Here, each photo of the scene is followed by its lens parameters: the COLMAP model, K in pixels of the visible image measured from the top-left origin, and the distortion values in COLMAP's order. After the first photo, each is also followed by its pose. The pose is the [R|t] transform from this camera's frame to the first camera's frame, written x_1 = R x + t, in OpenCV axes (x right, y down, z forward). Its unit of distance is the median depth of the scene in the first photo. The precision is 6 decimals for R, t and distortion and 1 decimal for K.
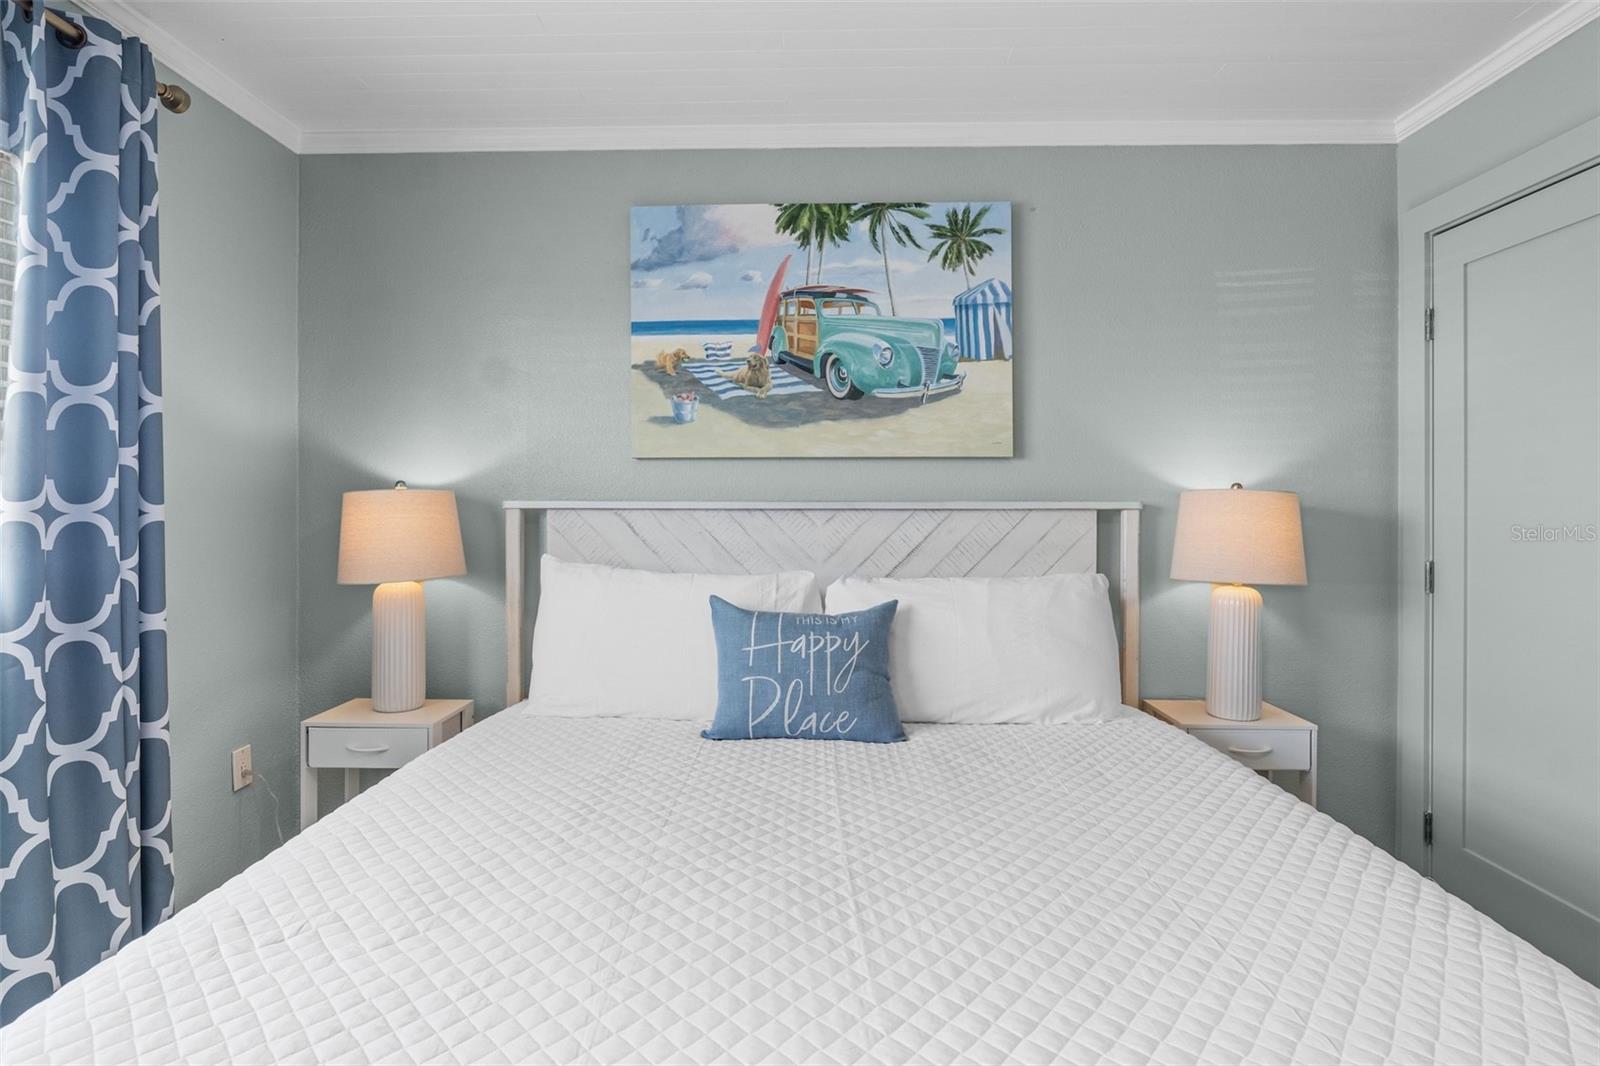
lens RADIAL K [[809.7, 0, 791.9], [0, 809.7, 500.7], [0, 0, 1]] dist [-0.010105, 0.000777]
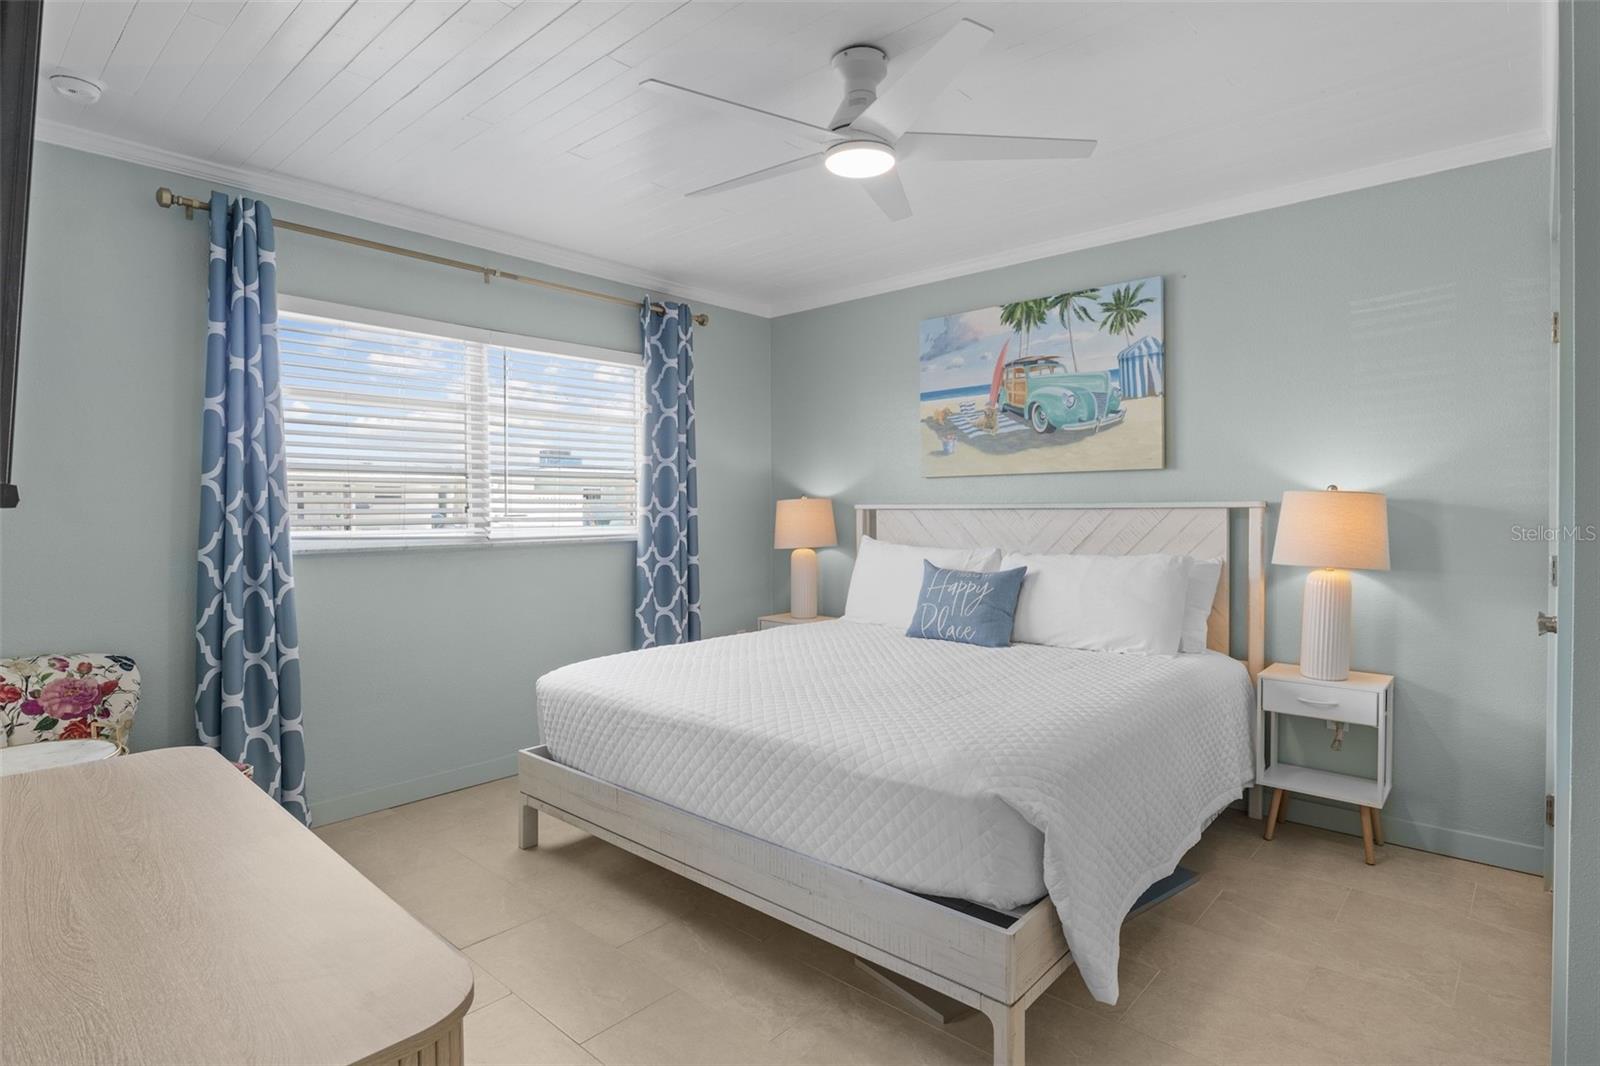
lens RADIAL K [[823.3, 0, 795.4], [0, 823.3, 509.9], [0, 0, 1]] dist [-0.008503, -0.000917]
pose [[0.756051, -0.004061, -0.654500, 0.699731], [0.010798, 0.999922, 0.006269, -0.000990], [0.654424, -0.011807, 0.756036, -0.416783]]
